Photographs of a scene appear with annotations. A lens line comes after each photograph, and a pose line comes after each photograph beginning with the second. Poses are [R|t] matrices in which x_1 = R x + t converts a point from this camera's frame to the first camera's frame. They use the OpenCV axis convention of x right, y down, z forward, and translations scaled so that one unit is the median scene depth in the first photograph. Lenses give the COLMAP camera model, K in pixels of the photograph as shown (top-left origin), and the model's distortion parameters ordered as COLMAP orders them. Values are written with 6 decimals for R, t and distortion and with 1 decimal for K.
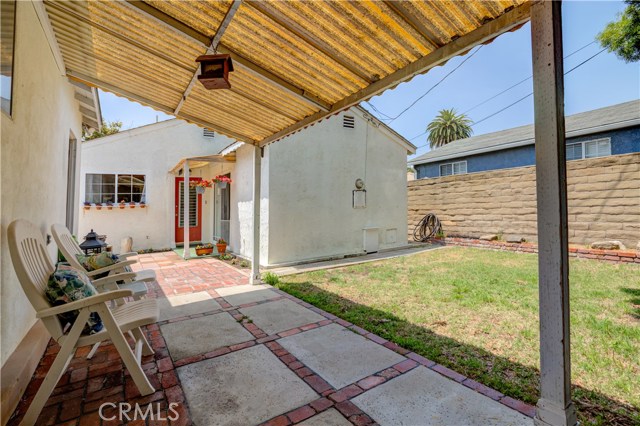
lens RADIAL K [[296.6, 0, 315.6], [0, 296.6, 208.4], [0, 0, 1]] dist [-0.016452, 0.000314]
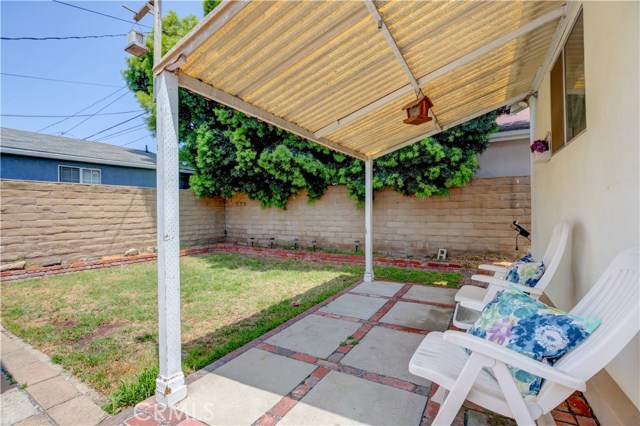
lens RADIAL K [[288.5, 0, 311.8], [0, 288.5, 214.1], [0, 0, 1]] dist [-0.033009, 0.000065]
pose [[-0.432487, 0.035206, 0.900953, -0.521494], [0.031945, 0.999208, -0.023711, 0.006137], [-0.901074, 0.018526, -0.433269, 0.783426]]
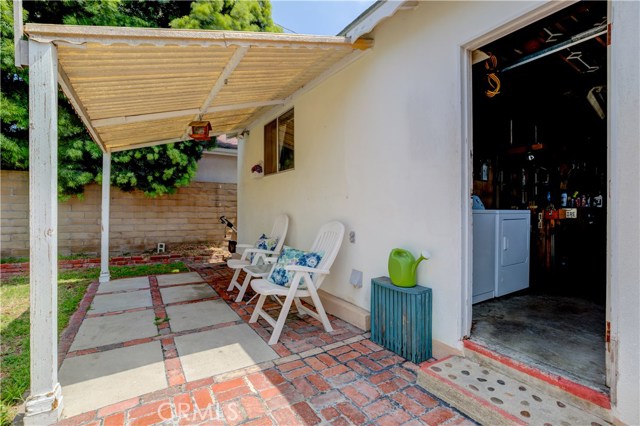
lens RADIAL K [[296.6, 0, 315.6], [0, 296.6, 208.4], [0, 0, 1]] dist [-0.016452, 0.000314]
pose [[-0.998788, 0.028640, 0.040034, -0.439460], [0.028740, 0.999585, 0.001946, 0.002013], [-0.039962, 0.003095, -0.999196, 1.063280]]
